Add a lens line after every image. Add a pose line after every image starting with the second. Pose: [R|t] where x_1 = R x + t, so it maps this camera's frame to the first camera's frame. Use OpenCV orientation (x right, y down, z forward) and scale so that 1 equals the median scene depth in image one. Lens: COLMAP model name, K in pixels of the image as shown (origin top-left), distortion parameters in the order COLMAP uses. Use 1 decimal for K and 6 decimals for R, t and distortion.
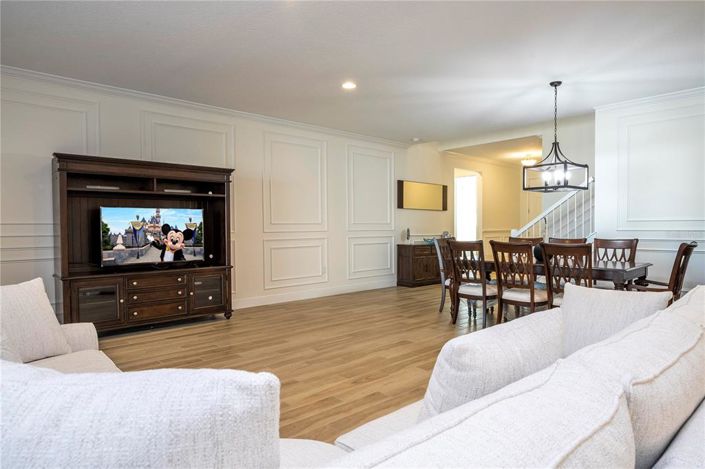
lens RADIAL K [[418.4, 0, 352.5], [0, 418.4, 234.5], [0, 0, 1]] dist [0.054845, 0.000141]
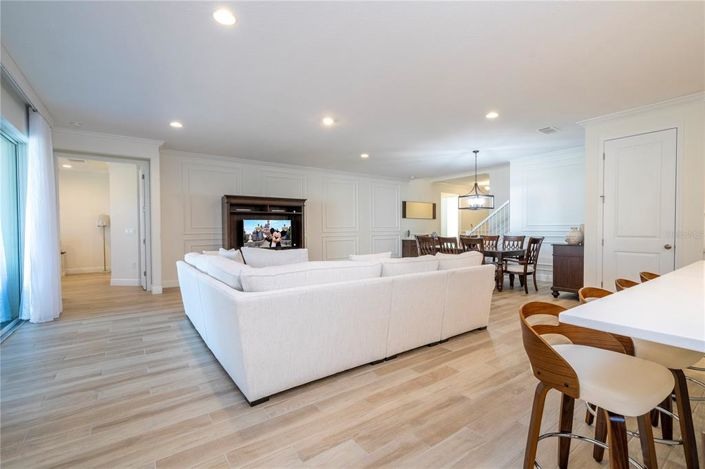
lens RADIAL K [[315.2, 0, 355.0], [0, 315.2, 235.8], [0, 0, 1]] dist [-0.002230, -0.000094]
pose [[0.991587, -0.000464, -0.129441, 0.109871], [0.000809, 0.999996, 0.002614, 0.006515], [0.129440, -0.002697, 0.991584, -0.351394]]
